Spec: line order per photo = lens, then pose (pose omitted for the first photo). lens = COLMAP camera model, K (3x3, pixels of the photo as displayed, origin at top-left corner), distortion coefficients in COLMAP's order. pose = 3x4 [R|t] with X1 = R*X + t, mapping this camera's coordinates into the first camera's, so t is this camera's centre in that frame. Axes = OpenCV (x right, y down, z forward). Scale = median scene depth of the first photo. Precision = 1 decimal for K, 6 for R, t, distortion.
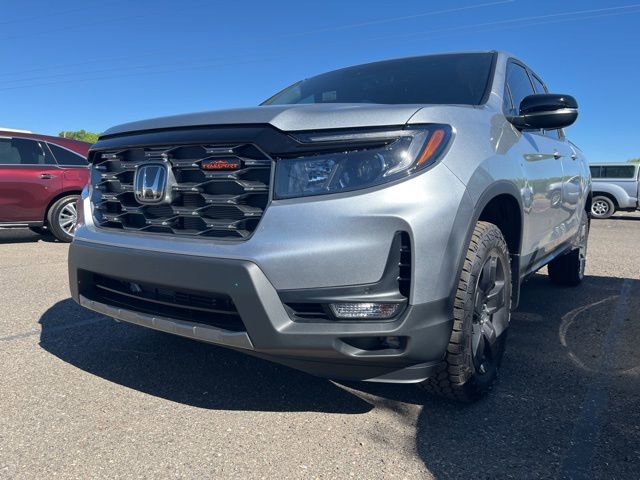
lens RADIAL K [[487.6, 0, 318.8], [0, 487.6, 239.8], [0, 0, 1]] dist [0.059408, -0.088452]
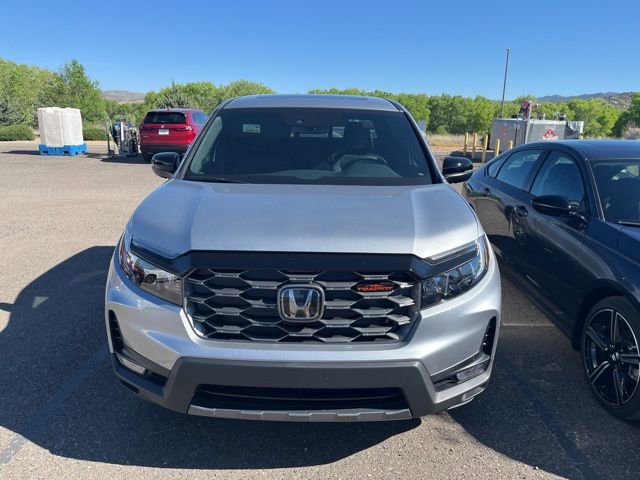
lens RADIAL K [[487.6, 0, 316.6], [0, 487.6, 237.0], [0, 0, 1]] dist [0.059408, -0.088452]
pose [[0.833254, -0.133896, 0.536433, -0.852222], [0.052543, 0.985019, 0.164249, -0.428810], [-0.550388, -0.108675, 0.827806, 0.053485]]
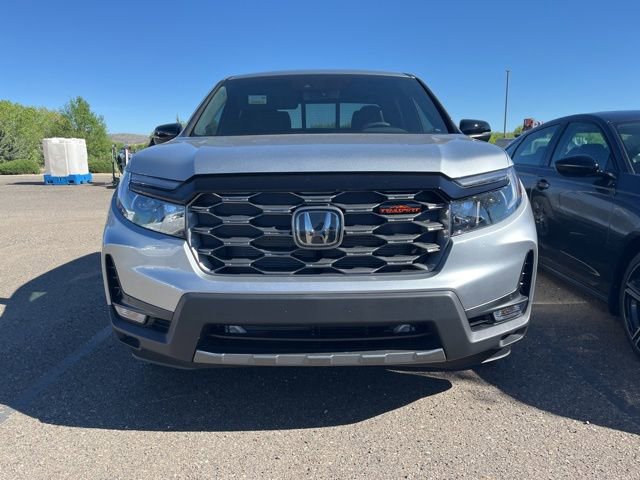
lens RADIAL K [[487.6, 0, 320.1], [0, 487.6, 241.6], [0, 0, 1]] dist [0.059408, -0.088452]
pose [[0.832296, -0.121584, 0.540834, -0.844636], [0.078674, 0.991682, 0.101865, -0.180751], [-0.548721, -0.042233, 0.834938, 0.139418]]
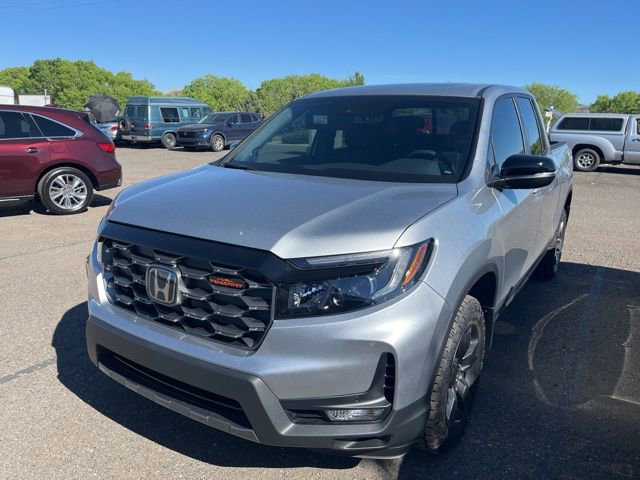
lens RADIAL K [[487.6, 0, 315.6], [0, 487.6, 241.7], [0, 0, 1]] dist [0.059408, -0.088452]
pose [[0.999810, -0.003968, 0.019091, -0.016505], [0.001186, 0.989634, 0.143609, -0.351755], [-0.019463, -0.143559, 0.989450, -0.081524]]
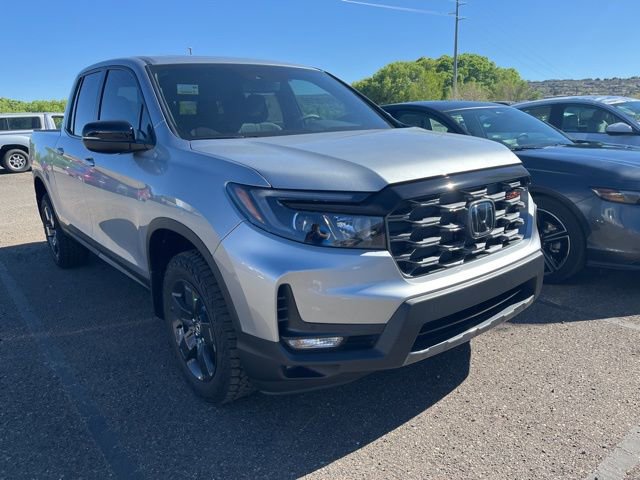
lens RADIAL K [[487.6, 0, 321.2], [0, 487.6, 240.8], [0, 0, 1]] dist [0.059408, -0.088452]
pose [[0.294913, -0.256635, 0.920416, -1.487966], [0.139502, 0.964500, 0.224229, -0.364423], [-0.945286, 0.062272, 0.320244, 0.939871]]
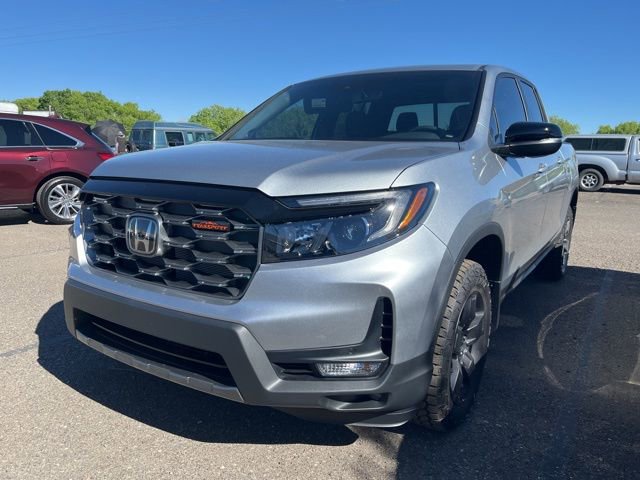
lens RADIAL K [[487.6, 0, 316.7], [0, 487.6, 242.3], [0, 0, 1]] dist [0.059408, -0.088452]
pose [[0.999908, -0.000194, 0.013582, 0.008154], [-0.000946, 0.996478, 0.083848, -0.178008], [-0.013550, -0.083853, 0.996386, -0.029239]]
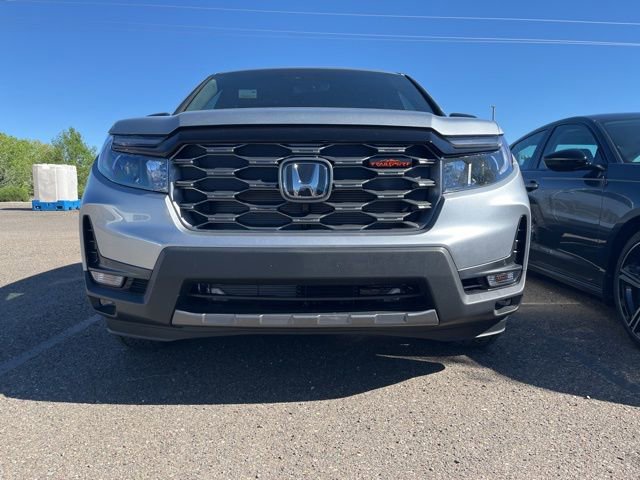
lens RADIAL K [[487.6, 0, 320.4], [0, 487.6, 238.7], [0, 0, 1]] dist [0.059408, -0.088452]
pose [[0.821704, -0.068863, 0.565738, -0.835027], [0.068090, 0.997425, 0.022512, -0.016903], [-0.565832, 0.020023, 0.824277, 0.166821]]
